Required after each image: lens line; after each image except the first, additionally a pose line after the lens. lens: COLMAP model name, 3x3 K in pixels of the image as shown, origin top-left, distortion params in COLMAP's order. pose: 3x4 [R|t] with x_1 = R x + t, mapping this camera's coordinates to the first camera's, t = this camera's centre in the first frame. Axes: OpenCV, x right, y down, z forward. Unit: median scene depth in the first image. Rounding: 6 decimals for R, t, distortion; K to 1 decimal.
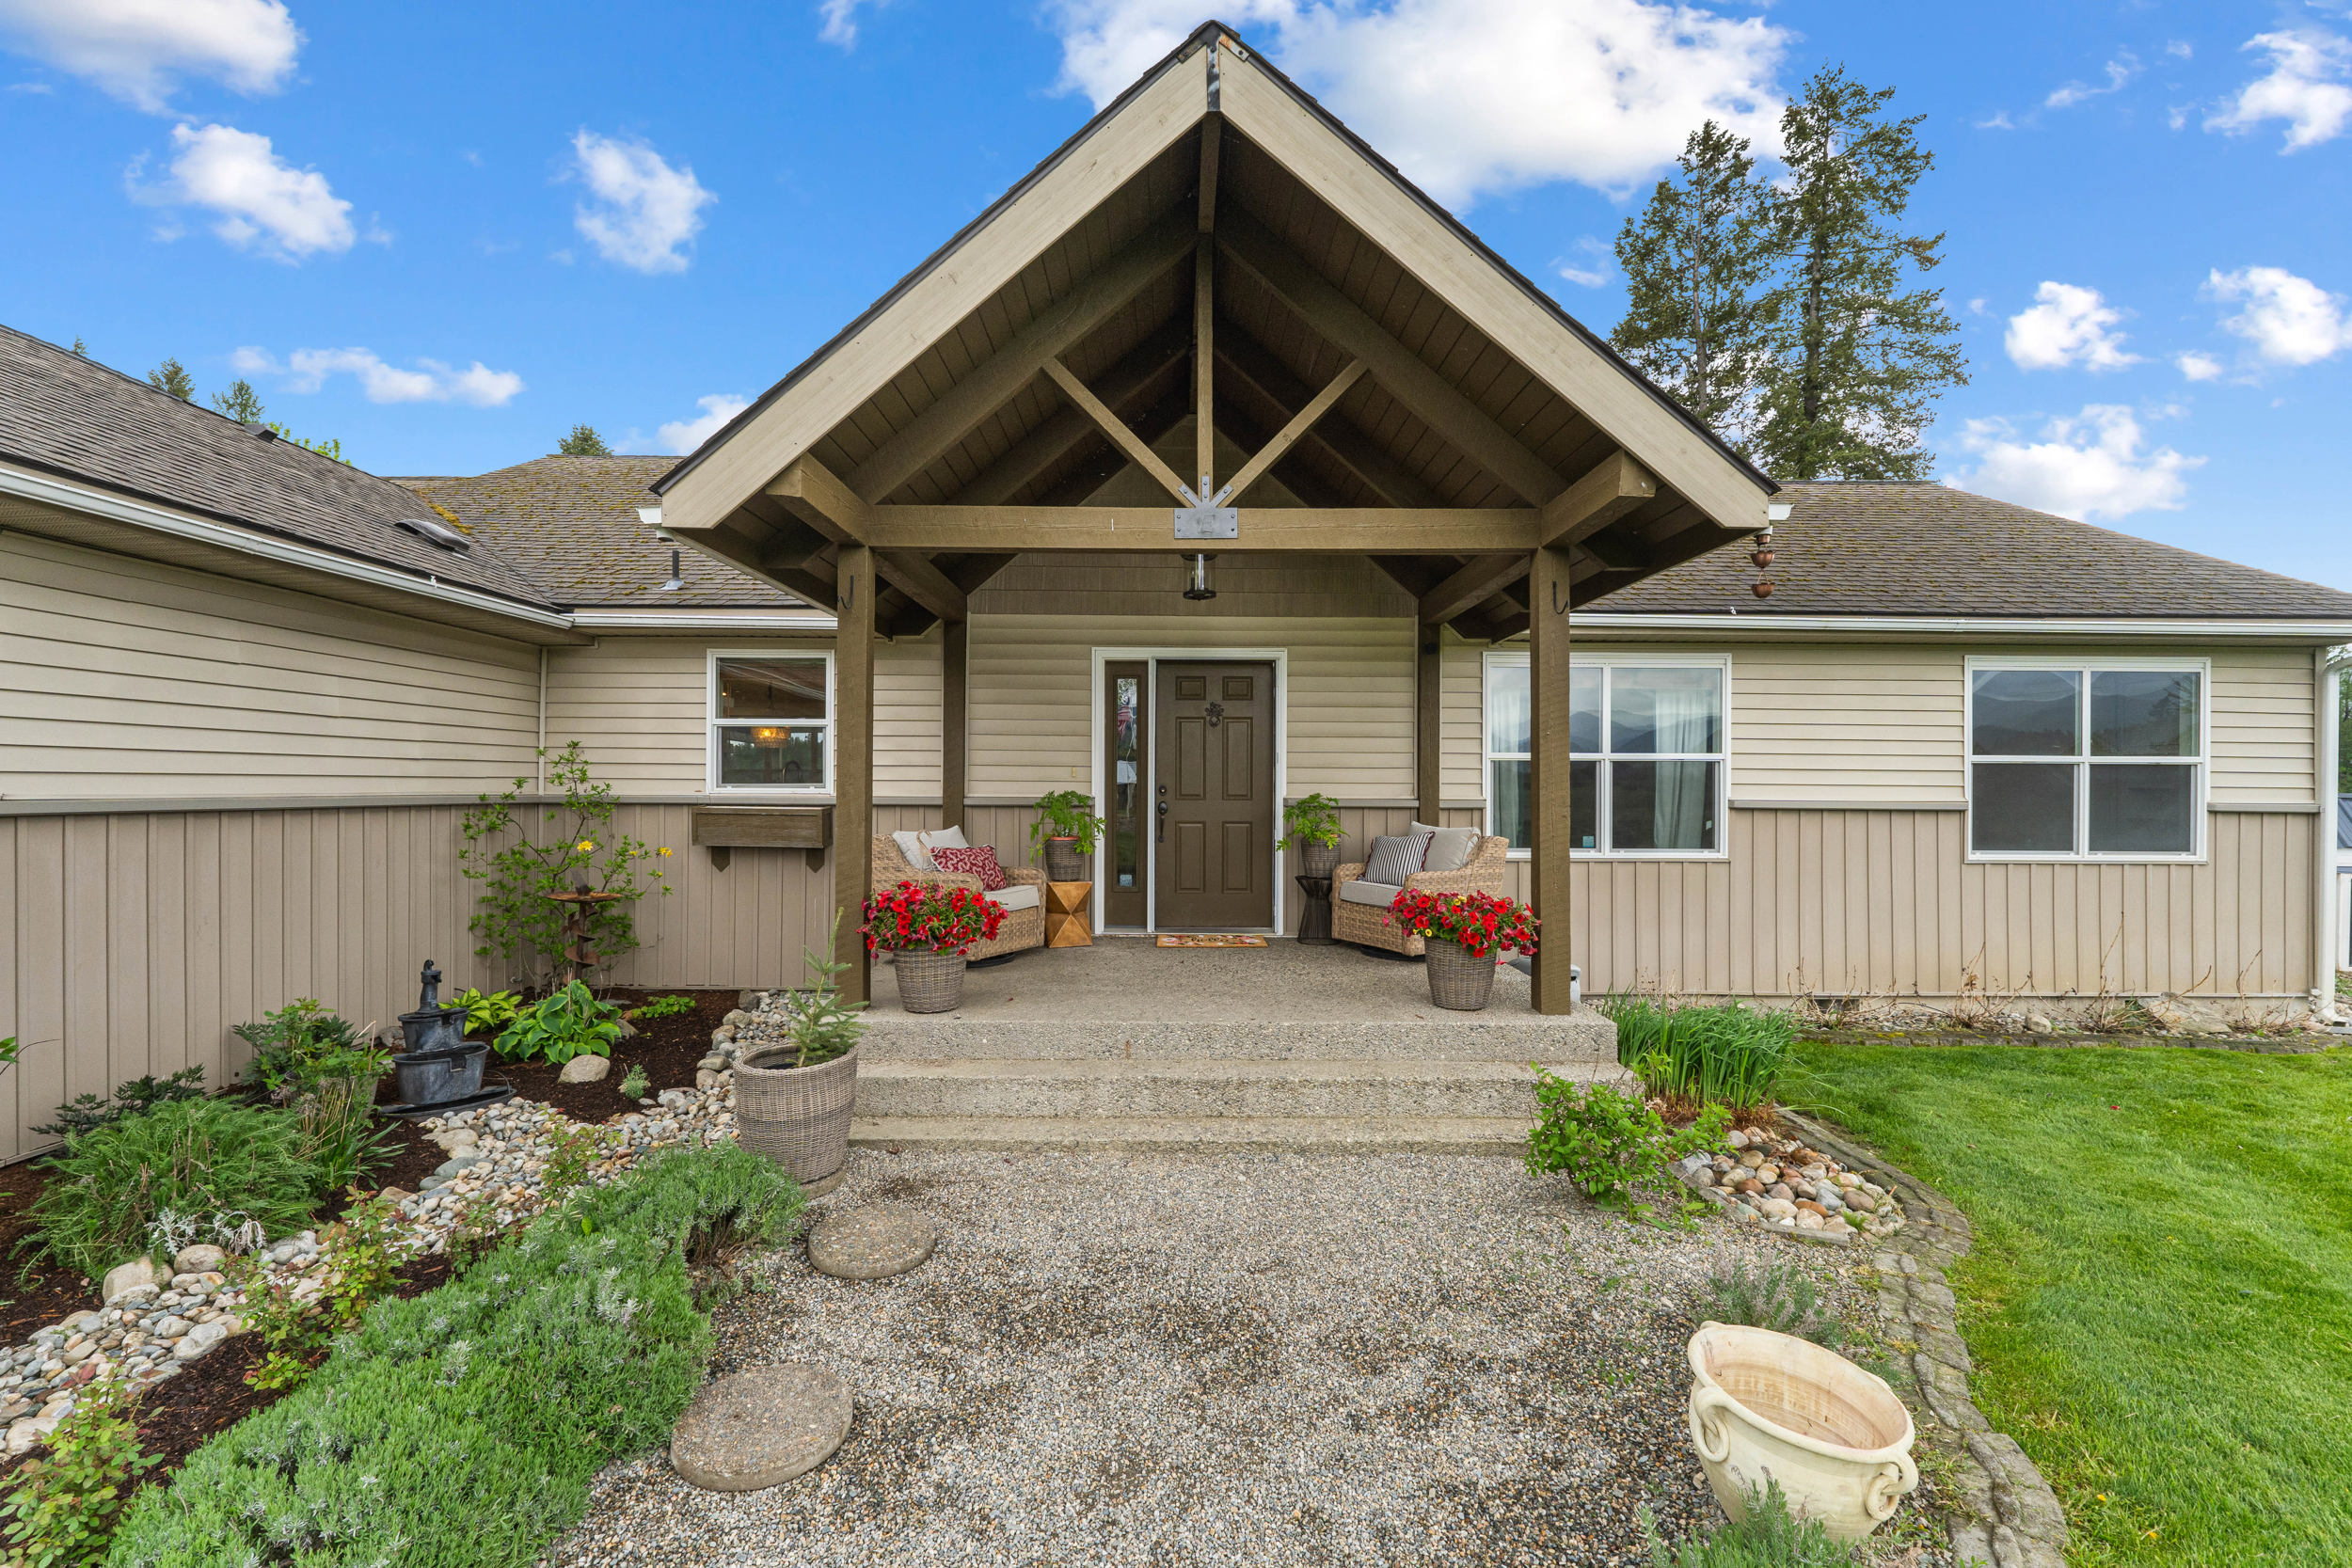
lens RADIAL K [[982.9, 0, 1183.2], [0, 982.9, 786.9], [0, 0, 1]] dist [-0.005522, -0.000442]
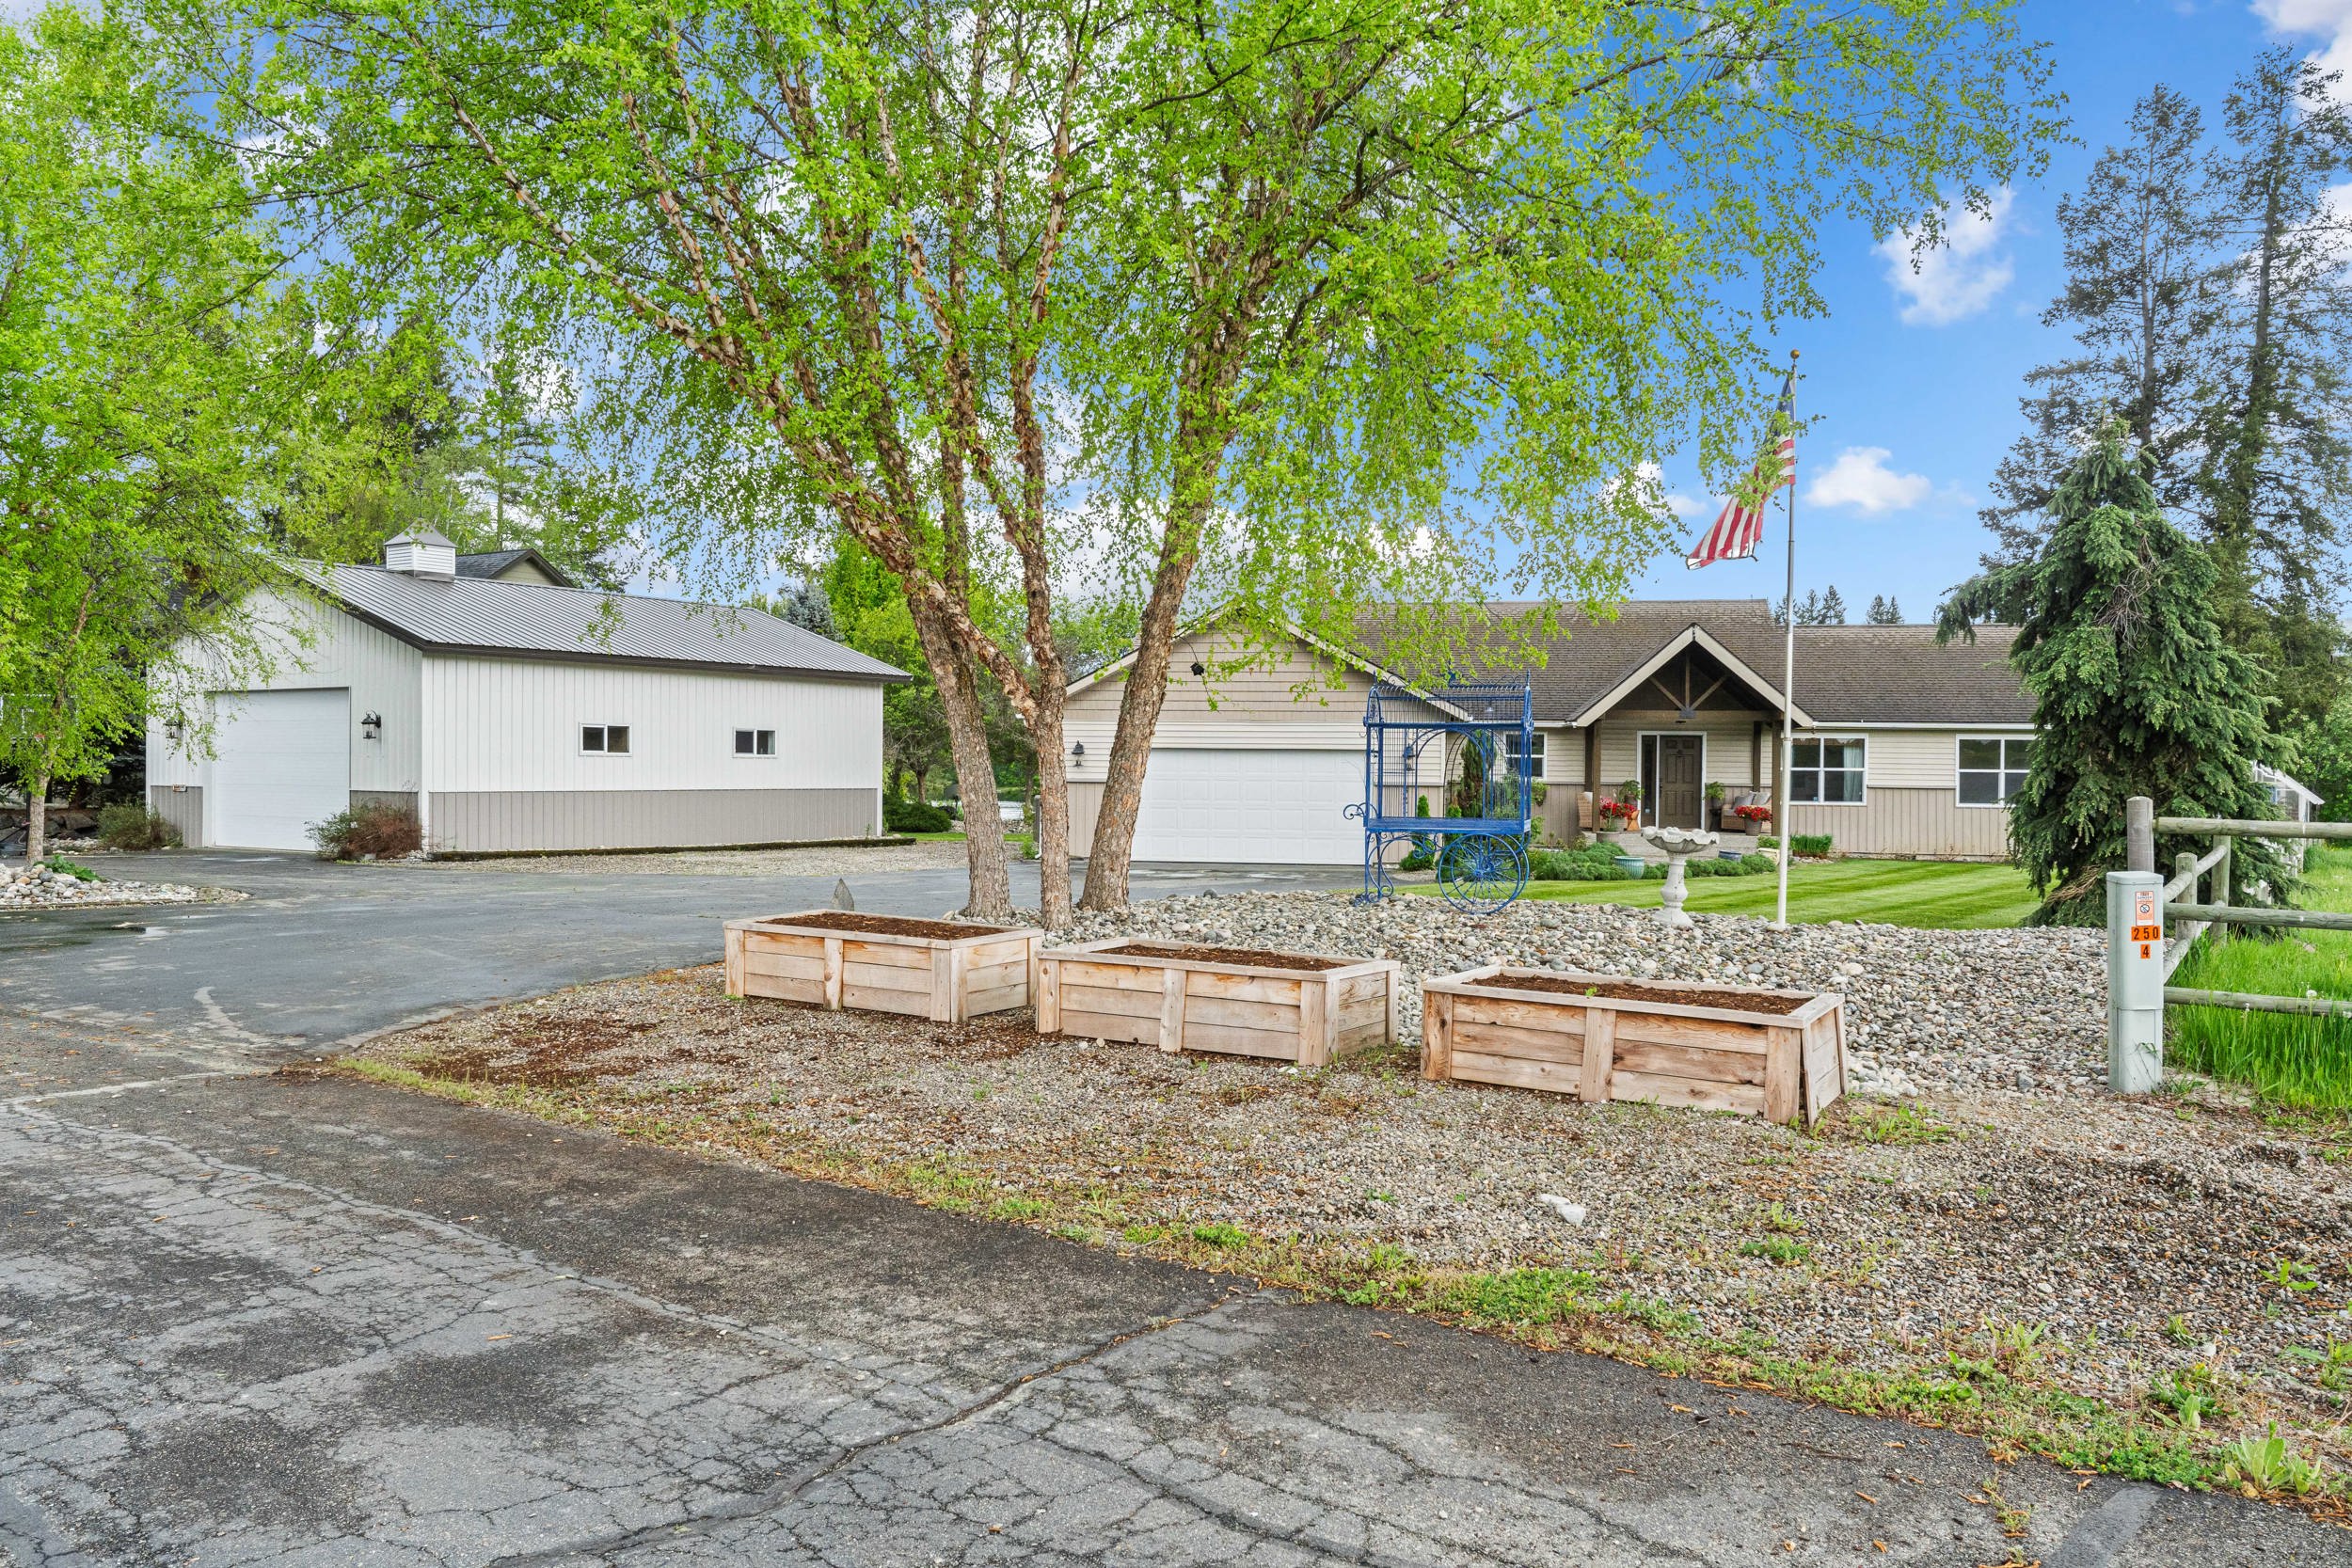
lens RADIAL K [[1732.0, 0, 1145.5], [0, 1732.0, 781.1], [0, 0, 1]] dist [0.002569, 0.001941]
pose [[0.981514, 0.007101, -0.191260, -0.532421], [-0.005442, 0.999943, 0.009198, -0.031283], [0.191314, -0.007987, 0.981496, -4.277203]]
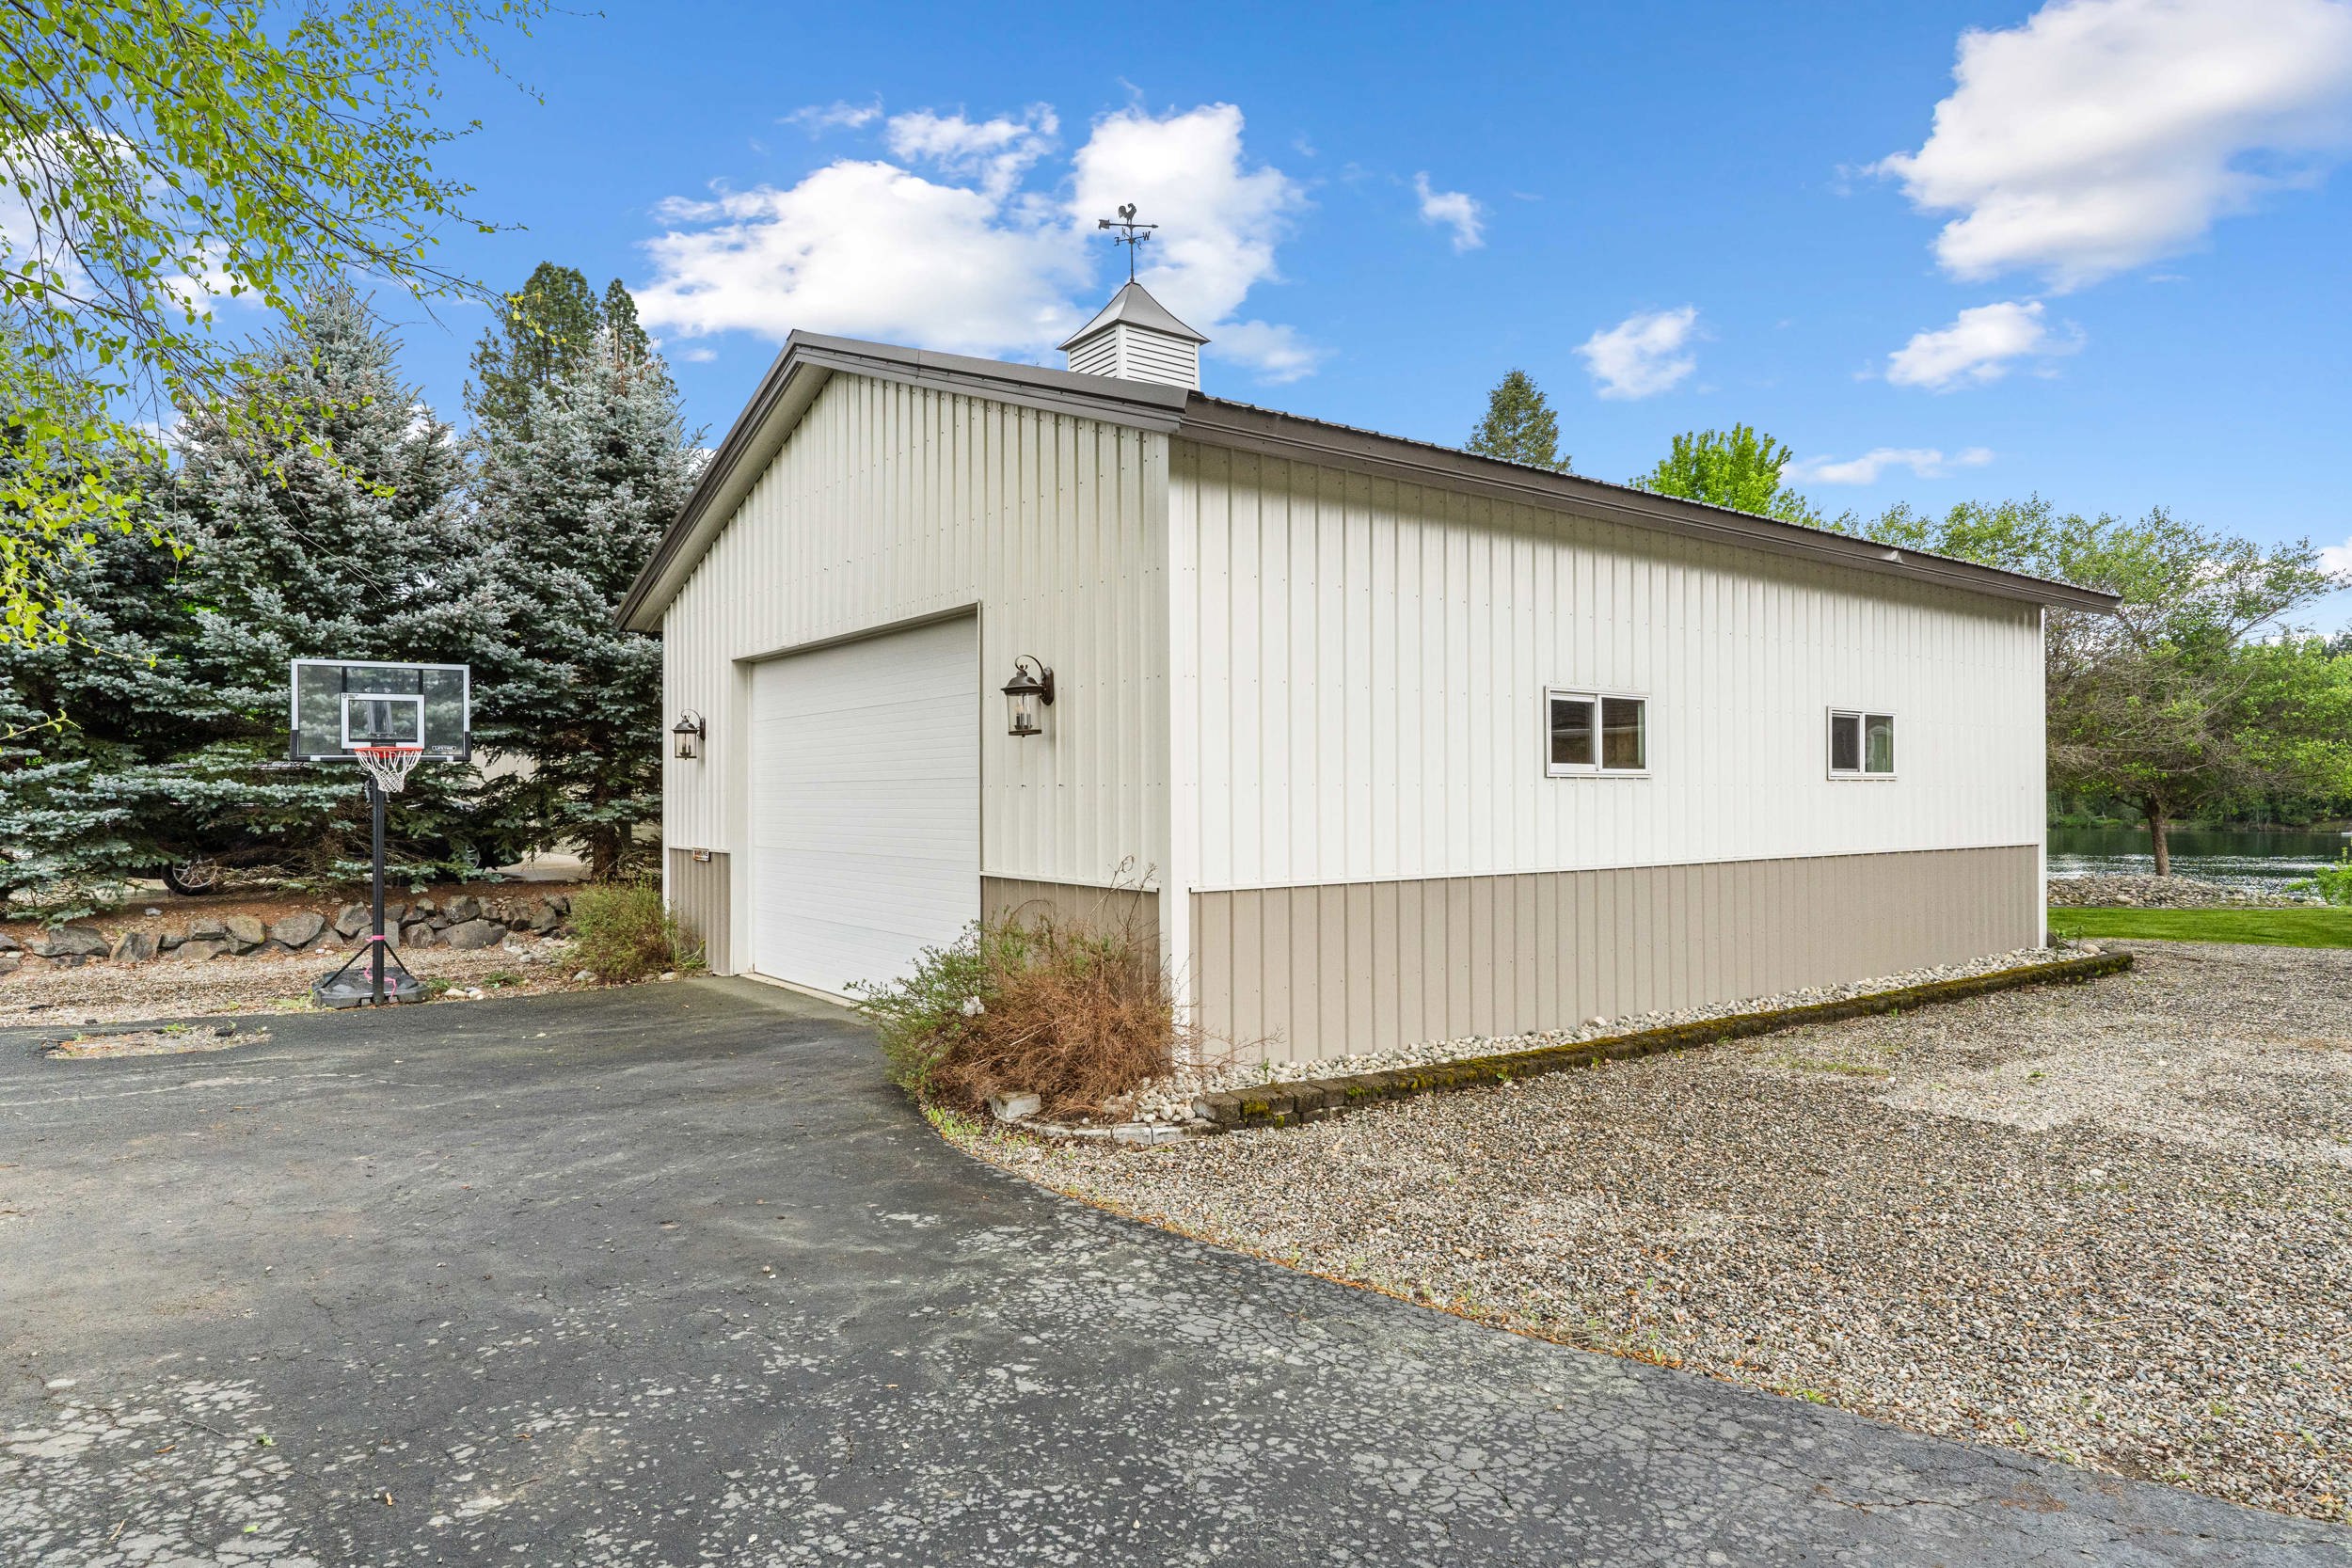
lens RADIAL K [[1356.4, 0, 1176.0], [0, 1356.4, 784.0], [0, 0, 1]] dist [0.000785, 0.000272]
pose [[0.865888, -0.010283, -0.500132, -2.487107], [0.006425, 0.999935, -0.009437, -0.031382], [0.500197, 0.004958, 0.865897, -1.457399]]
